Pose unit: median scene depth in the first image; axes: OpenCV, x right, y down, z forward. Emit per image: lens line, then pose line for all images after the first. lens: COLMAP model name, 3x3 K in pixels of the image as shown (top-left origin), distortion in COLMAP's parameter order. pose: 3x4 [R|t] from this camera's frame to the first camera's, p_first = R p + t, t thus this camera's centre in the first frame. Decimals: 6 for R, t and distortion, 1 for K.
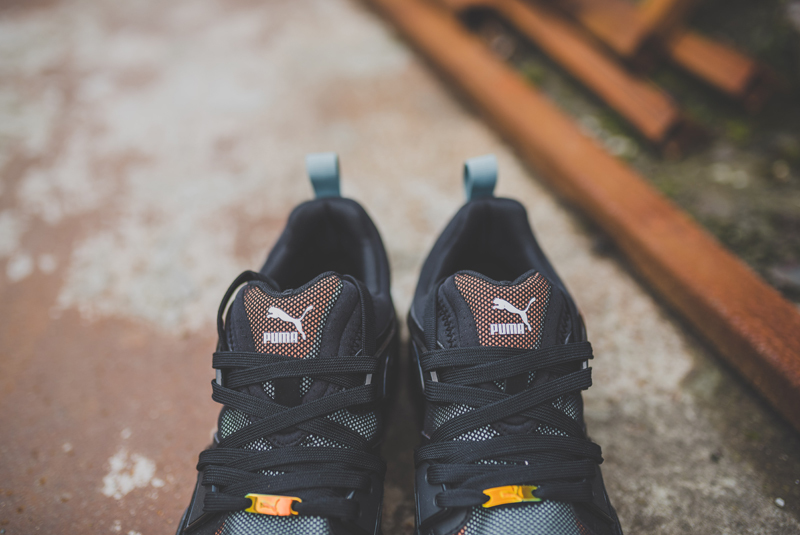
lens RADIAL K [[818.5, 0, 400.0], [0, 818.5, 267.5], [0, 0, 1]] dist [-0.019437, 0.017449]
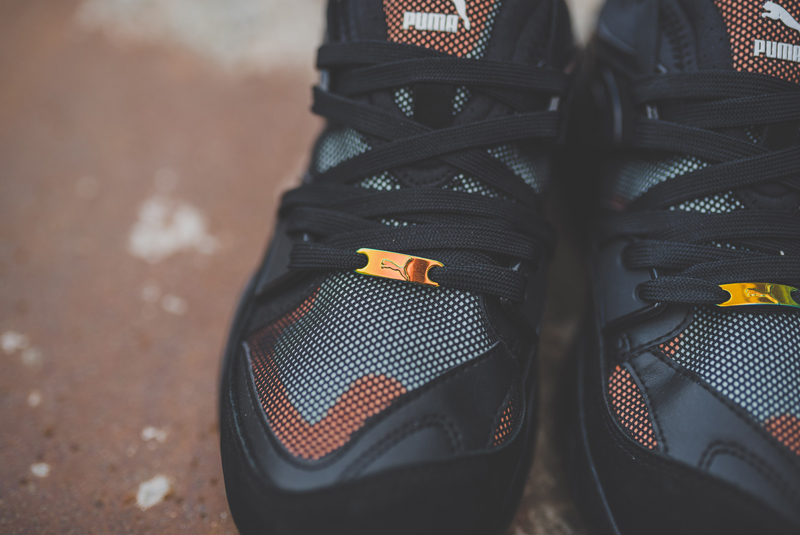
lens RADIAL K [[826.0, 0, 400.0], [0, 826.0, 267.5], [0, 0, 1]] dist [-0.019867, 0.011551]
pose [[0.992964, 0.118415, -0.000656, -0.129472], [-0.116795, 0.980261, 0.159522, 0.154613], [0.019533, -0.158323, 0.987194, 0.285447]]
